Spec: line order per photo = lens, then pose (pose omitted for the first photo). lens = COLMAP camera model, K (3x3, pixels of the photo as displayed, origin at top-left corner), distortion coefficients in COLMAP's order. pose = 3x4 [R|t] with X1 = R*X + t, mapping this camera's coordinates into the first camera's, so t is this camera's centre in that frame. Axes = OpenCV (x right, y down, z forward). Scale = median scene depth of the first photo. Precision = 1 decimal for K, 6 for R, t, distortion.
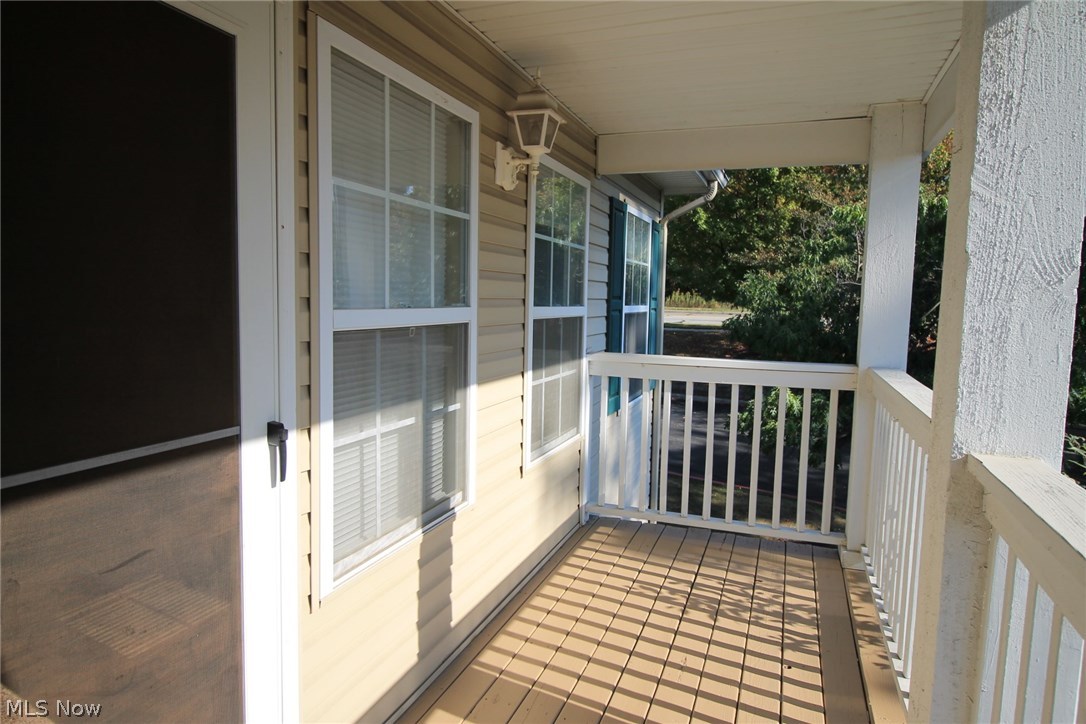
lens RADIAL K [[652.4, 0, 542.0], [0, 652.4, 354.7], [0, 0, 1]] dist [0.001186, -0.004265]
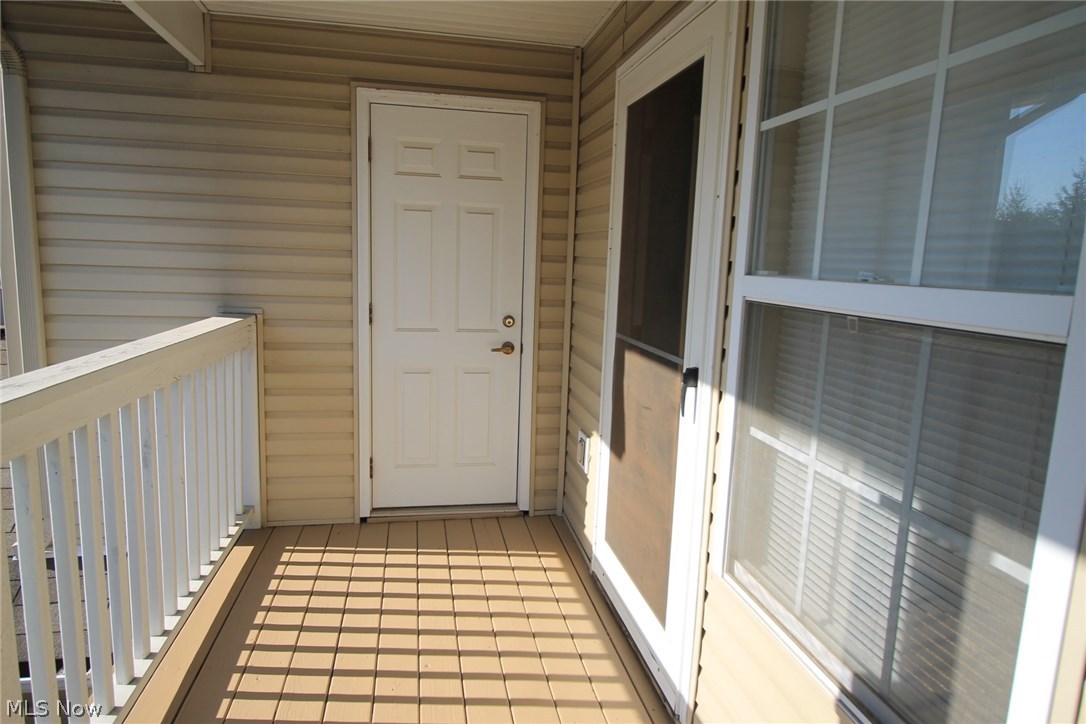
lens RADIAL K [[652.4, 0, 542.0], [0, 652.4, 354.7], [0, 0, 1]] dist [0.001186, -0.004265]
pose [[-0.849797, 0.021736, -0.526662, 0.343430], [-0.103304, 0.972906, 0.206839, -0.104558], [0.516889, 0.230177, -0.824527, 1.418892]]
